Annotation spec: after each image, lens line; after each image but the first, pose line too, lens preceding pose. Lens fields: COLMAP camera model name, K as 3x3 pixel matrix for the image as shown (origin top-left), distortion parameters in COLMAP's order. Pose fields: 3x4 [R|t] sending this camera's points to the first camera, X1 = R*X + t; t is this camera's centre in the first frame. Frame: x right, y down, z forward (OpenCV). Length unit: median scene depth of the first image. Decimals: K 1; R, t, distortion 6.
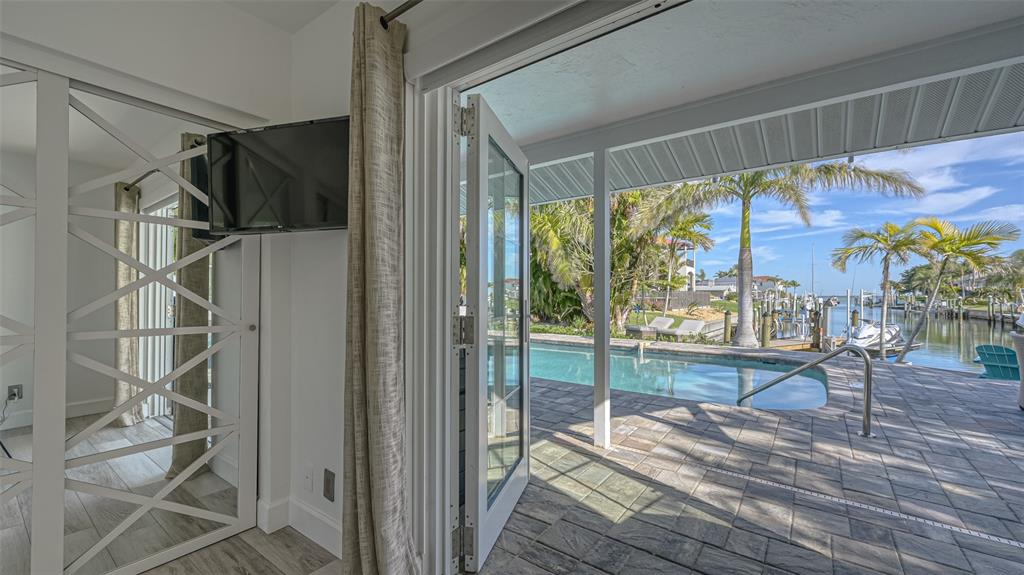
lens RADIAL K [[422.3, 0, 504.4], [0, 422.3, 296.7], [0, 0, 1]] dist [0.005288, -0.001117]
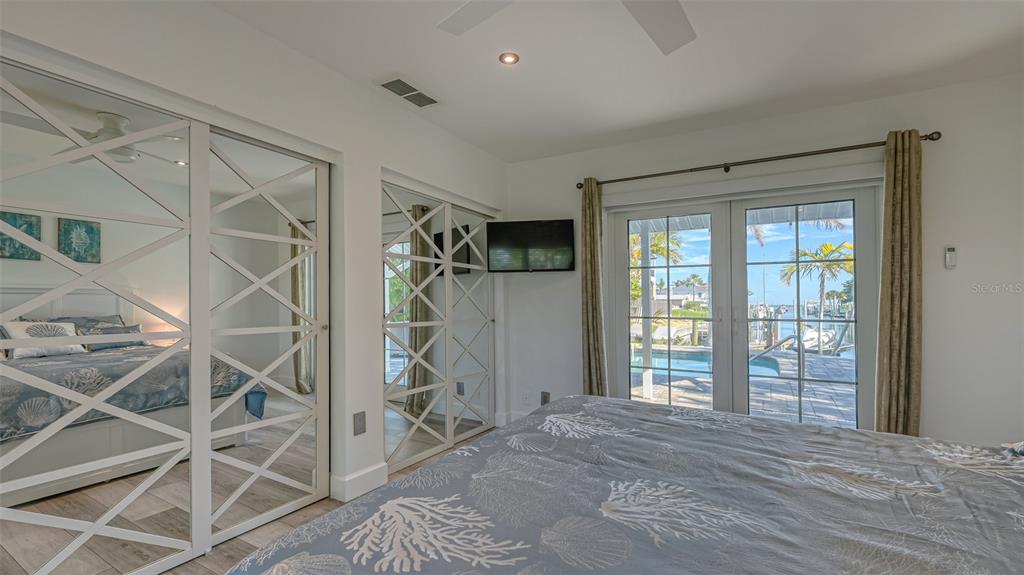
lens RADIAL K [[441.2, 0, 515.7], [0, 441.2, 296.3], [0, 0, 1]] dist [0.003088, -0.000494]
pose [[0.993227, 0.006889, 0.115989, -0.120982], [-0.004725, 0.999810, -0.018926, 0.002291], [-0.116098, 0.018250, 0.993070, -0.156483]]
